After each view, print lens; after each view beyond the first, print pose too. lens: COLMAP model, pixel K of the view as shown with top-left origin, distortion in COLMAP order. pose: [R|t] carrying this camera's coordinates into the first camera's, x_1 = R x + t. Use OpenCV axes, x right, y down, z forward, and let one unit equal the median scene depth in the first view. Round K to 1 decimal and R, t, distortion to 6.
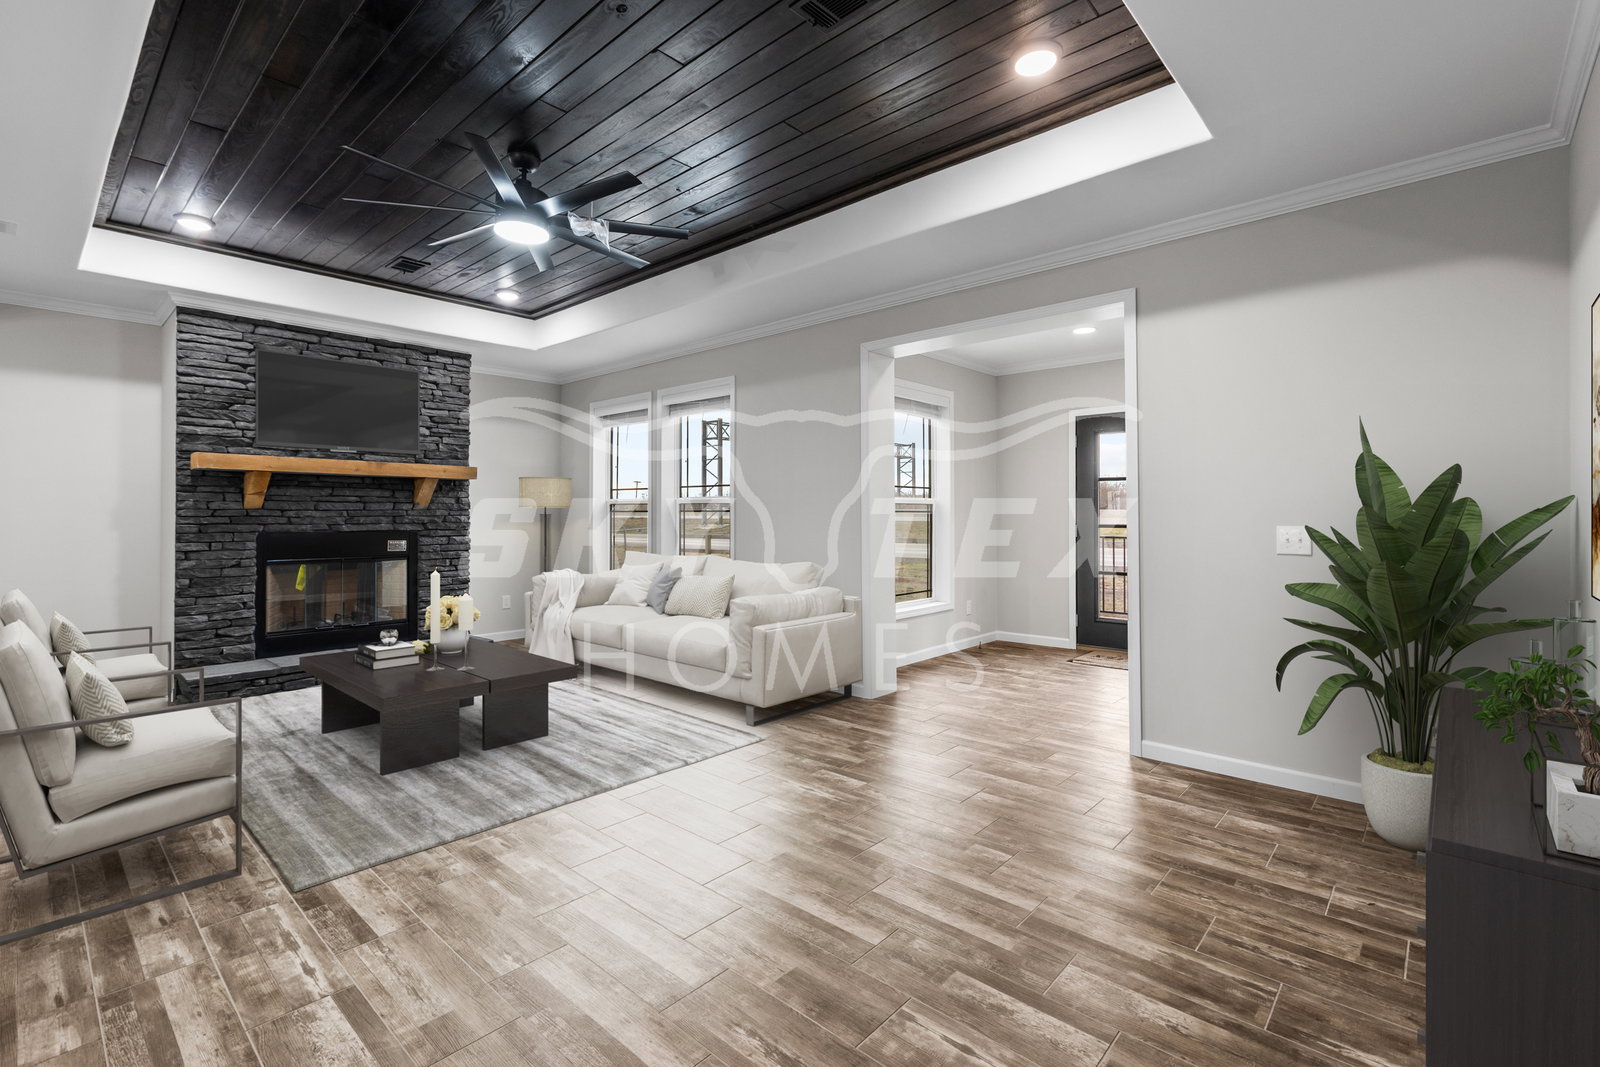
lens RADIAL K [[727.2, 0, 803.0], [0, 727.2, 505.0], [0, 0, 1]] dist [-0.000970, -0.000225]
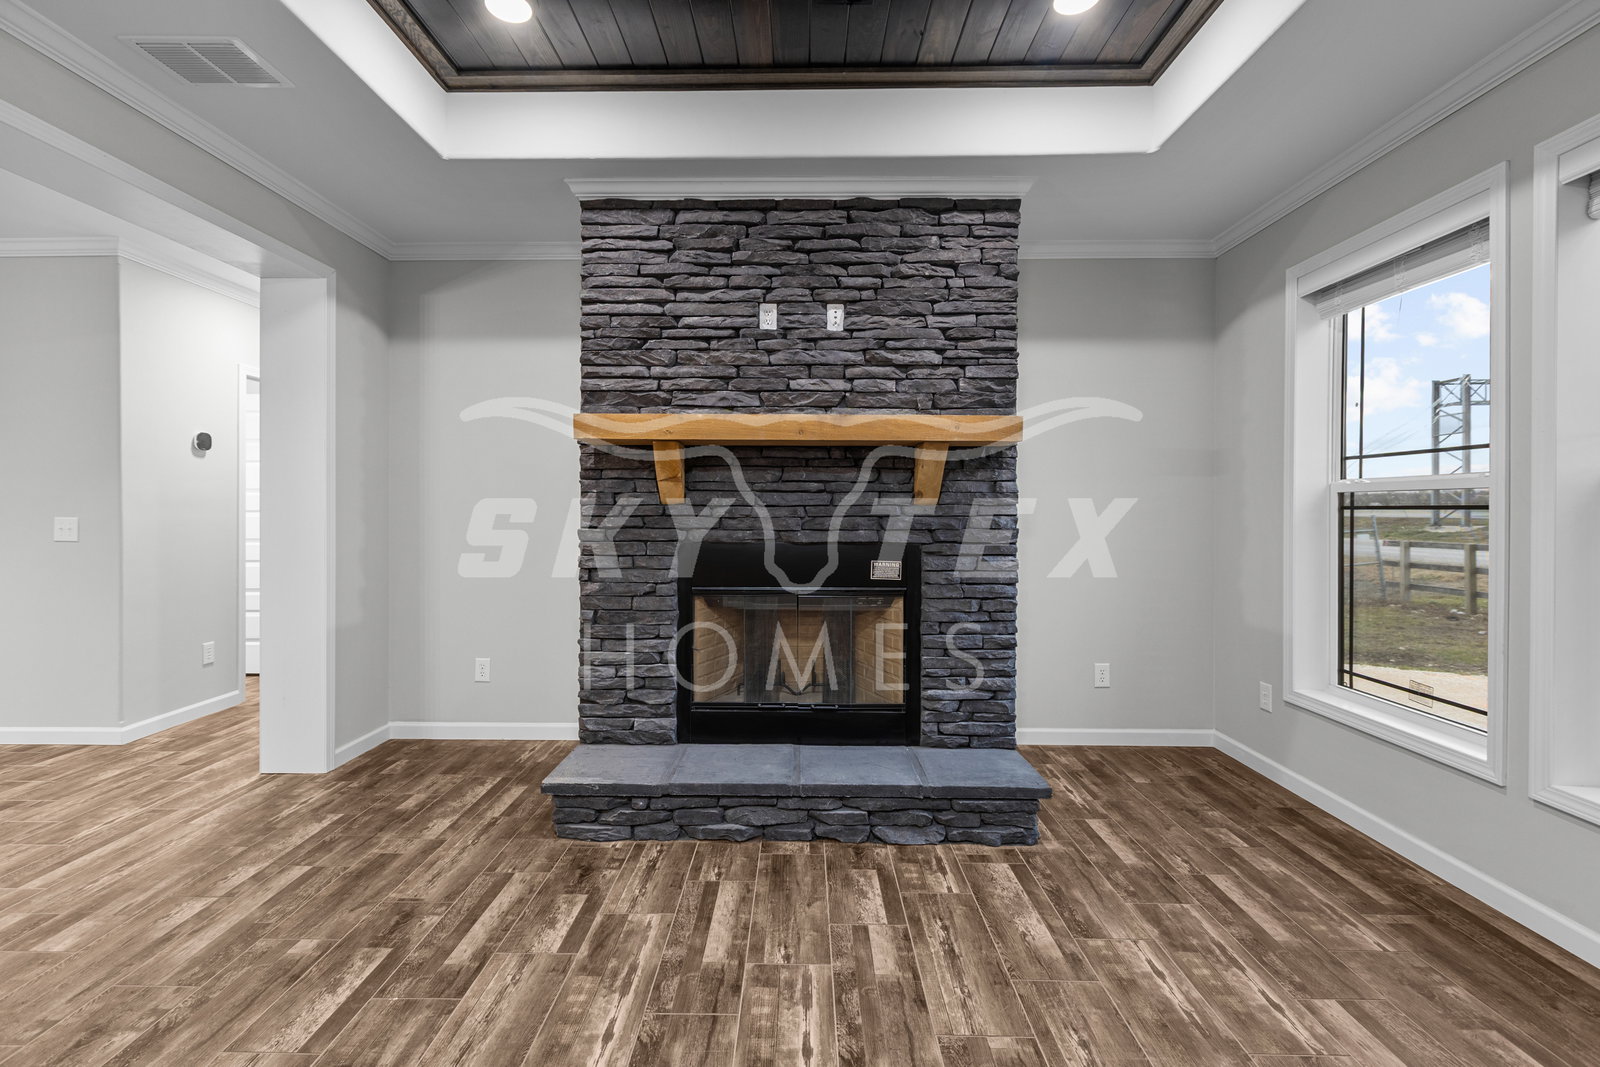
lens RADIAL K [[677.5, 0, 805.1], [0, 677.5, 514.7], [0, 0, 1]] dist [0.000210, -0.000109]
pose [[0.651684, 0.006356, -0.758464, -0.225633], [0.007127, 0.999869, 0.014503, 0.006463], [0.758457, -0.014857, 0.651554, 0.668035]]
